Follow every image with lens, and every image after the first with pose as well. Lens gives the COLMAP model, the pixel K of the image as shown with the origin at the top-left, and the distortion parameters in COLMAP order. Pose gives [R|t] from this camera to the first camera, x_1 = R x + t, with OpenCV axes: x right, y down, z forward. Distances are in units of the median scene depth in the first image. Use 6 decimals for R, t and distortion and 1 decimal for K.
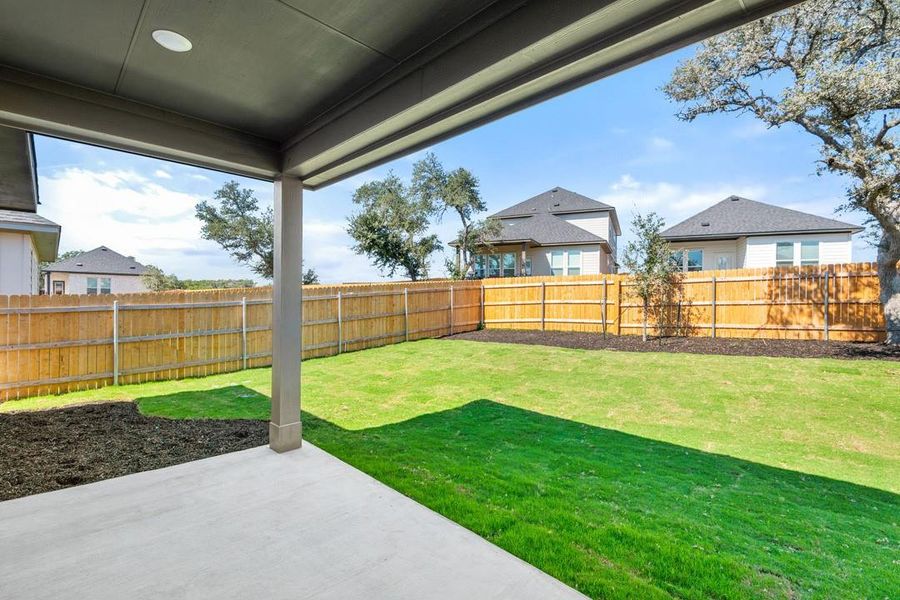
lens RADIAL K [[408.9, 0, 449.7], [0, 408.9, 301.9], [0, 0, 1]] dist [0.007465, -0.006125]
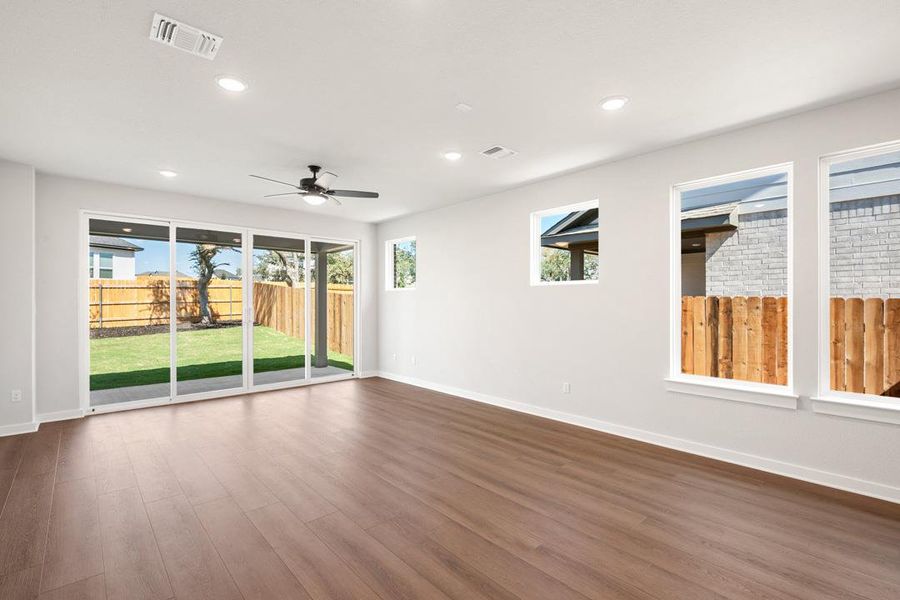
lens RADIAL K [[408.9, 0, 447.8], [0, 408.9, 301.8], [0, 0, 1]] dist [0.007465, -0.006125]
pose [[0.041737, -0.007074, 0.999104, -0.510190], [0.006800, 0.999954, 0.006796, -0.002137], [-0.999106, 0.006511, 0.041783, -0.163551]]
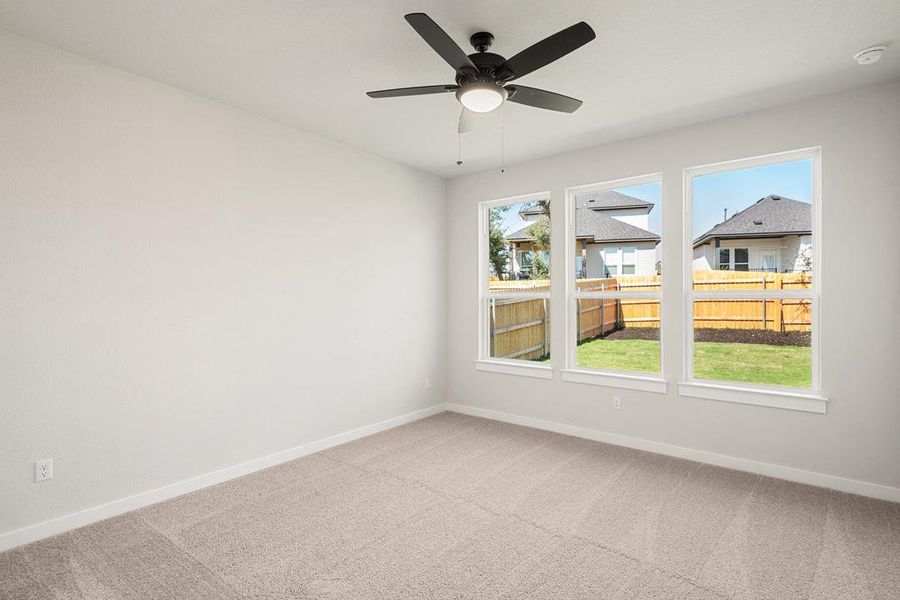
lens RADIAL K [[442.0, 0, 445.2], [0, 442.0, 301.0], [0, 0, 1]] dist [0.002277, -0.002233]
pose [[0.993316, -0.007544, 0.115180, -0.456174], [0.007720, 0.999970, -0.001088, -0.000337], [-0.115168, 0.001970, 0.993344, 0.006271]]
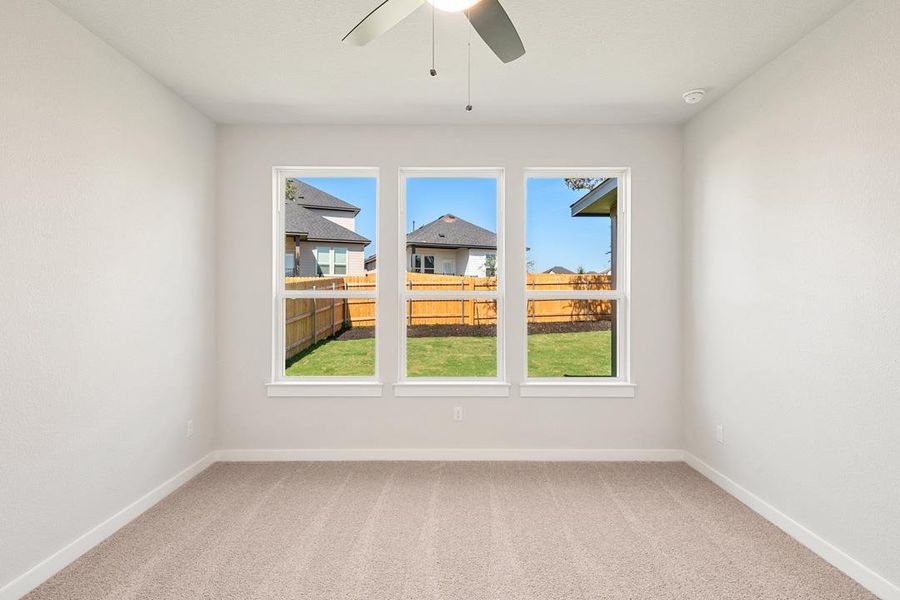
lens RADIAL K [[442.0, 0, 457.0], [0, 442.0, 297.7], [0, 0, 1]] dist [0.002277, -0.002233]
pose [[0.693430, -0.005033, 0.720506, -0.495726], [0.008733, 0.999961, -0.001421, -0.001209], [-0.720471, 0.007278, 0.693447, 0.090781]]
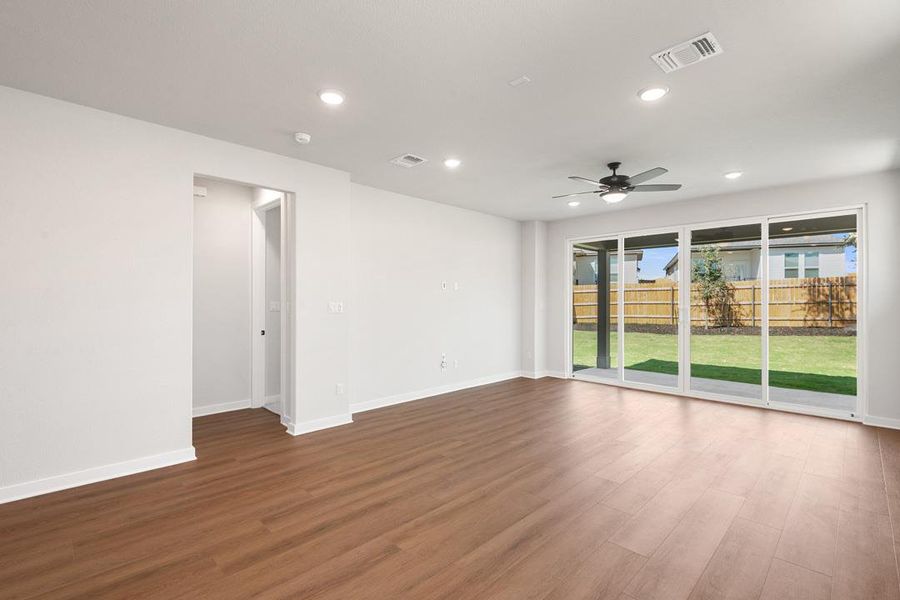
lens RADIAL K [[408.9, 0, 450.0], [0, 408.9, 298.2], [0, 0, 1]] dist [0.007465, -0.006125]
pose [[0.999948, -0.005713, 0.008447, -0.339326], [0.005830, 0.999886, -0.013920, 0.000345], [-0.008366, 0.013969, 0.999867, -0.342142]]
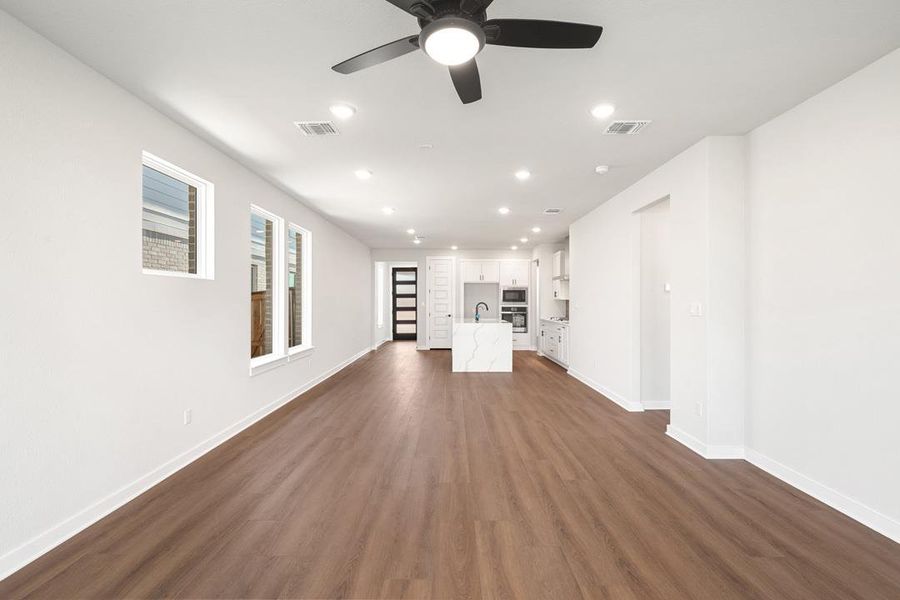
lens RADIAL K [[408.9, 0, 450.5], [0, 408.9, 301.1], [0, 0, 1]] dist [0.007465, -0.006125]
pose [[-0.701403, -0.009949, -0.712696, -0.136958], [-0.010875, 0.999936, -0.003257, -0.000188], [0.712682, 0.005466, -0.701466, 0.026685]]
